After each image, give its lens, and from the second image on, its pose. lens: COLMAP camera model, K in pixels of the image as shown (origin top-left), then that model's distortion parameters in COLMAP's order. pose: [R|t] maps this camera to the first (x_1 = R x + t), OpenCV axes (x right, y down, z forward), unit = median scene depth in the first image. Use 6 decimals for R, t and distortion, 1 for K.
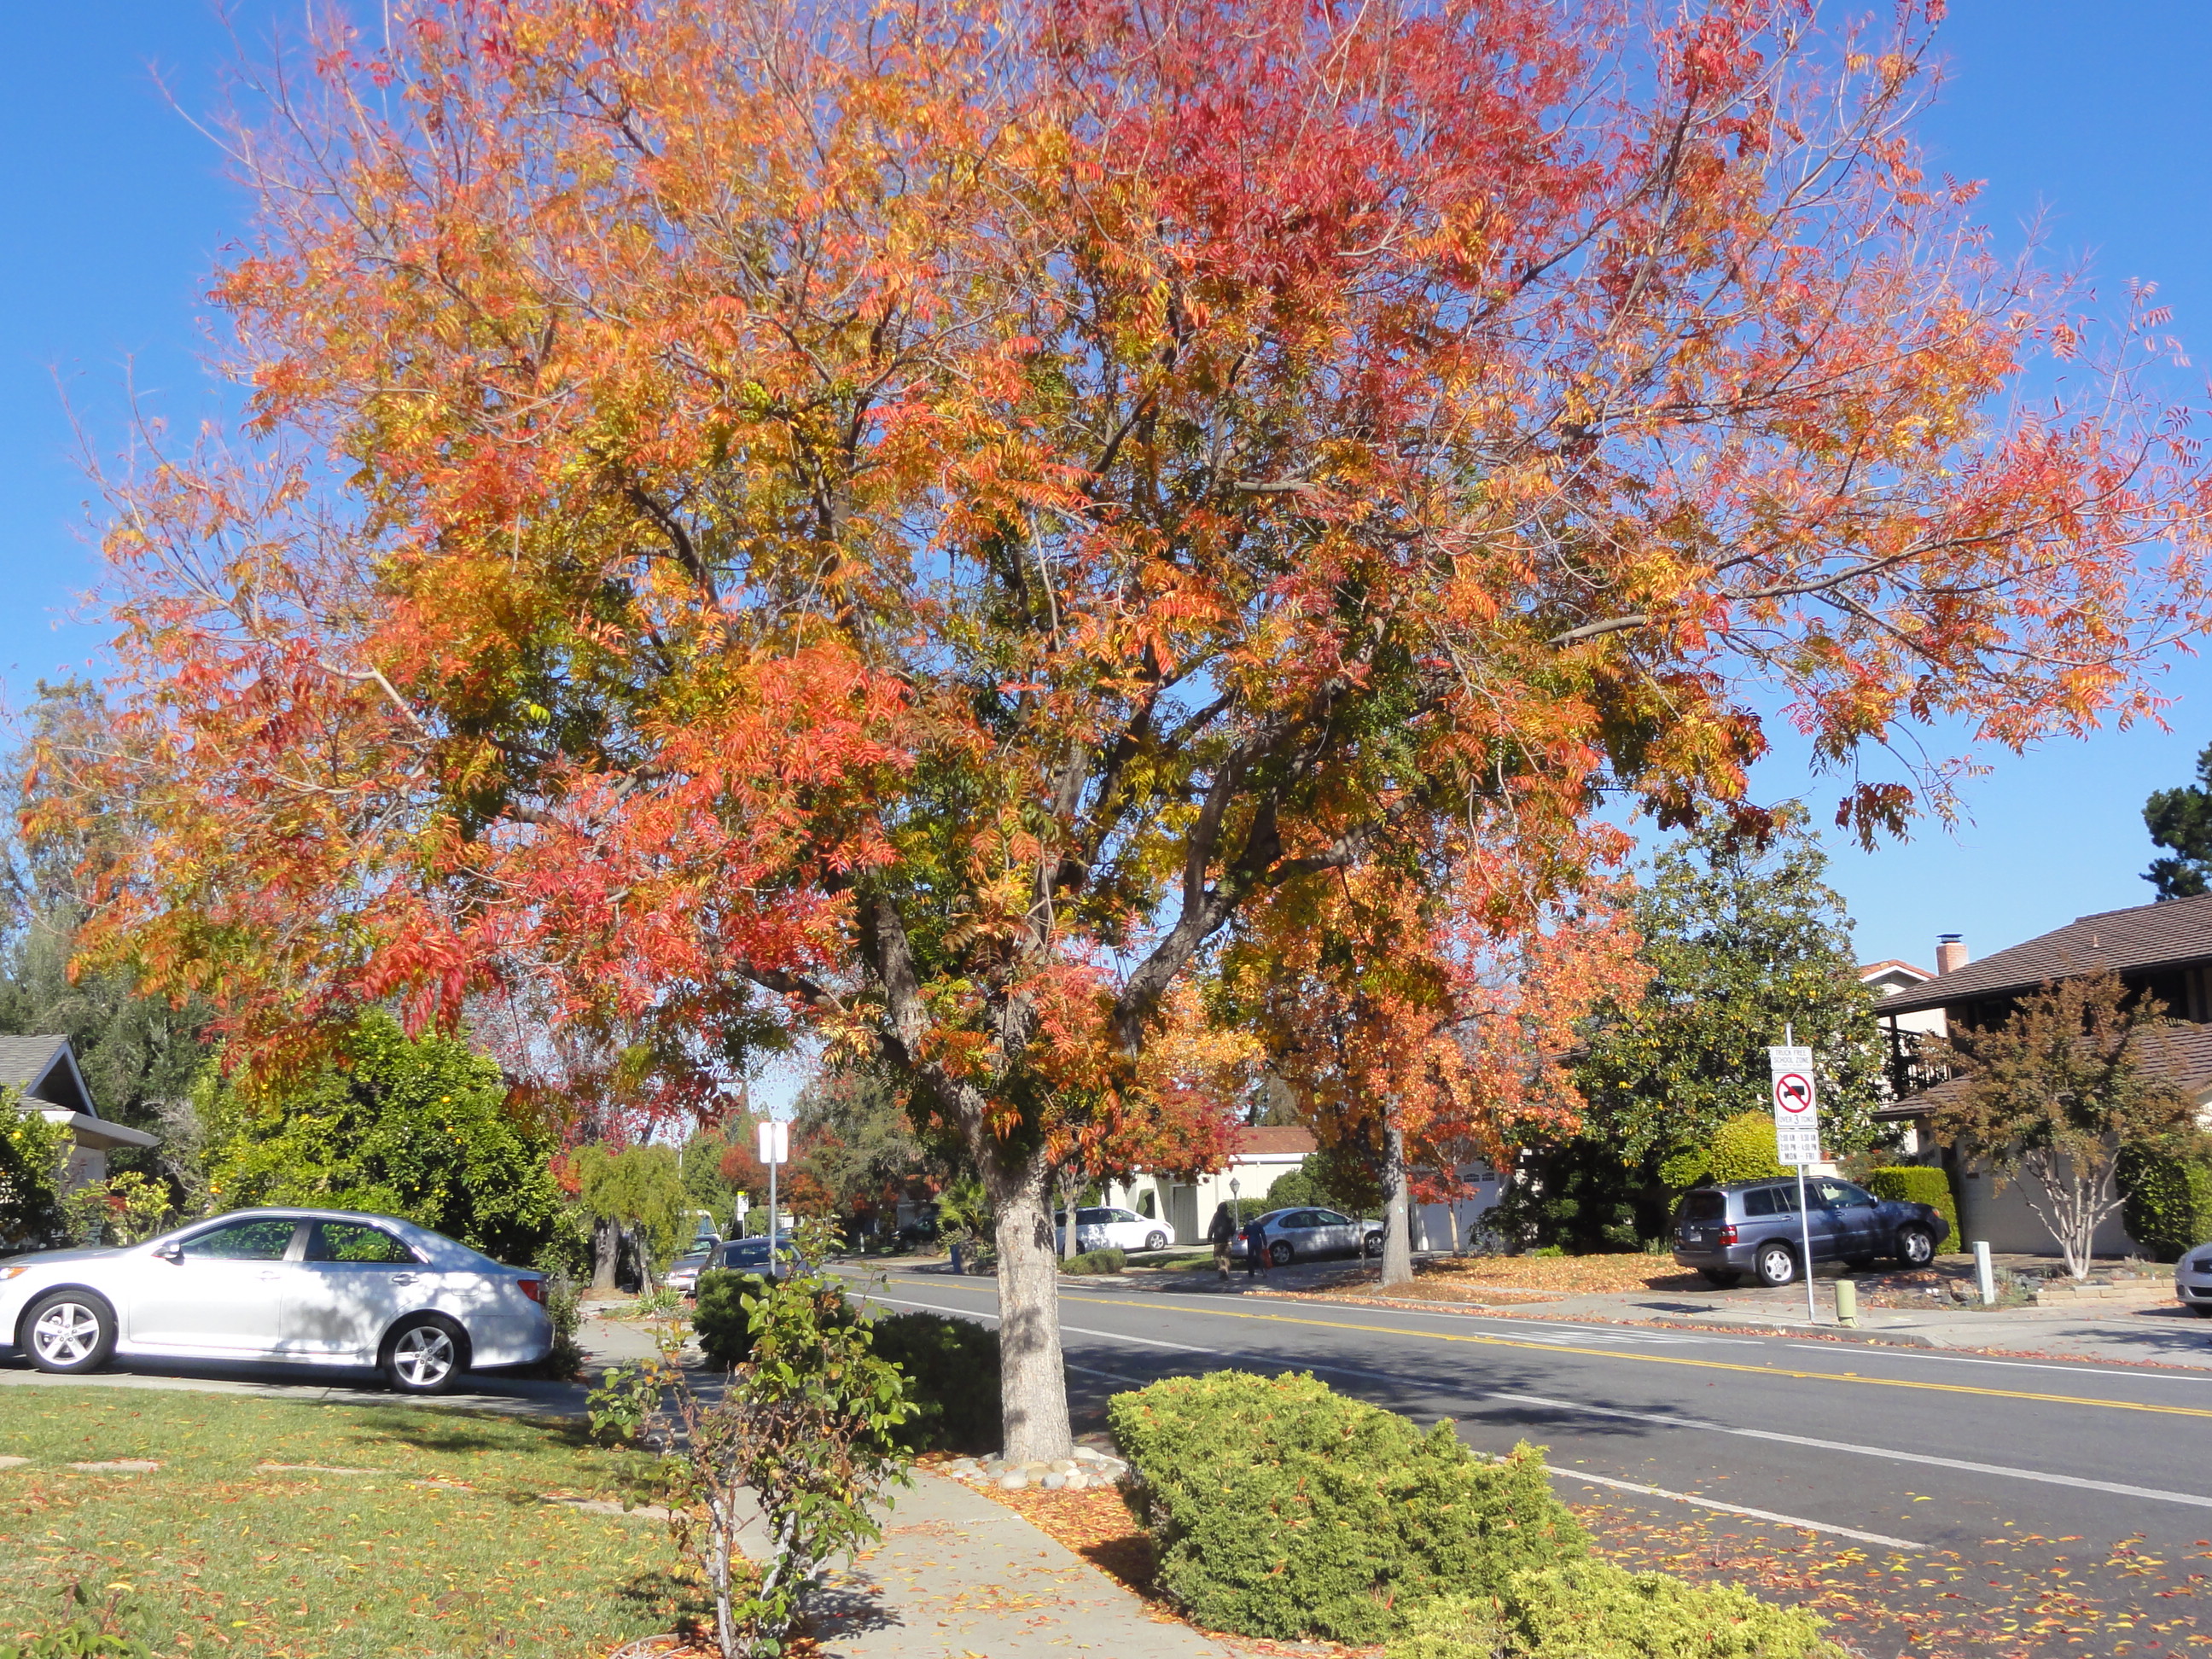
lens RADIAL K [[2298.9, 0, 1106.0], [0, 2298.9, 829.5], [0, 0, 1]] dist [0.007311, 0.003782]
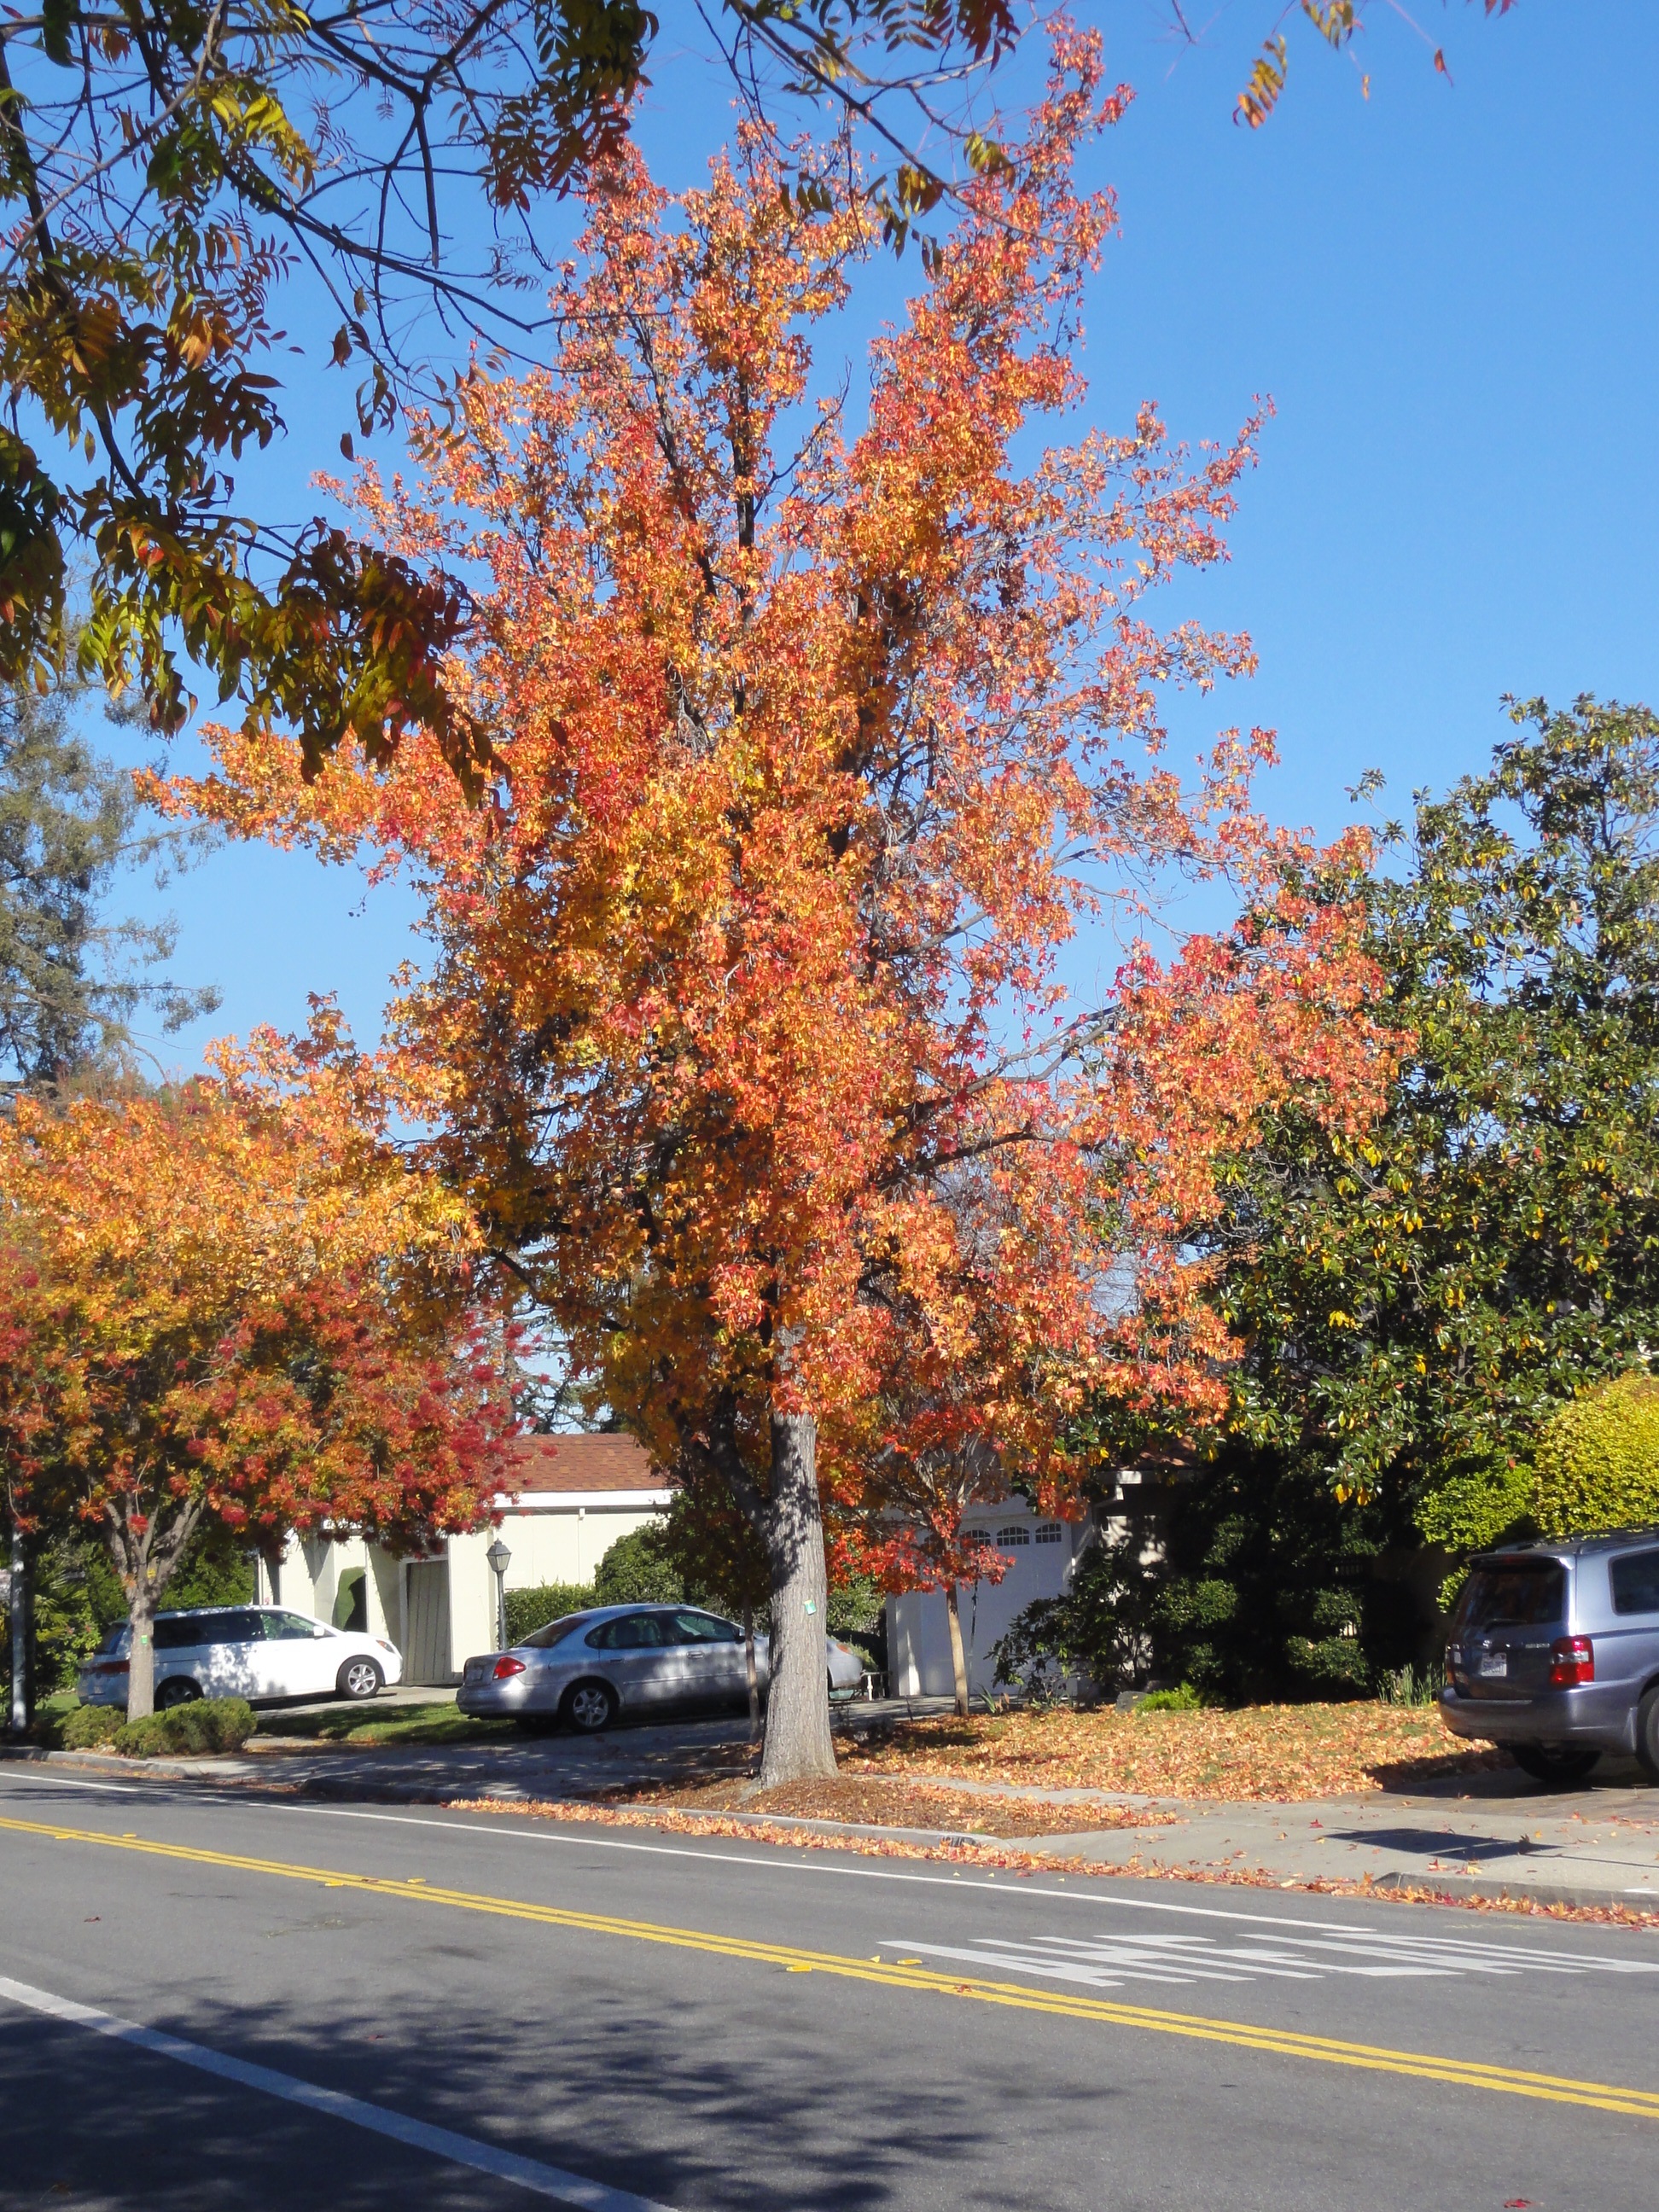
lens RADIAL K [[3958.0, 0, 829.5], [0, 3958.0, 1106.0], [0, 0, 1]] dist [-0.023420, -0.042502]
pose [[0.996849, 0.003212, 0.079263, 0.069548], [-0.006083, 0.999333, 0.036004, 0.044667], [-0.079094, -0.036373, 0.996203, 0.263503]]
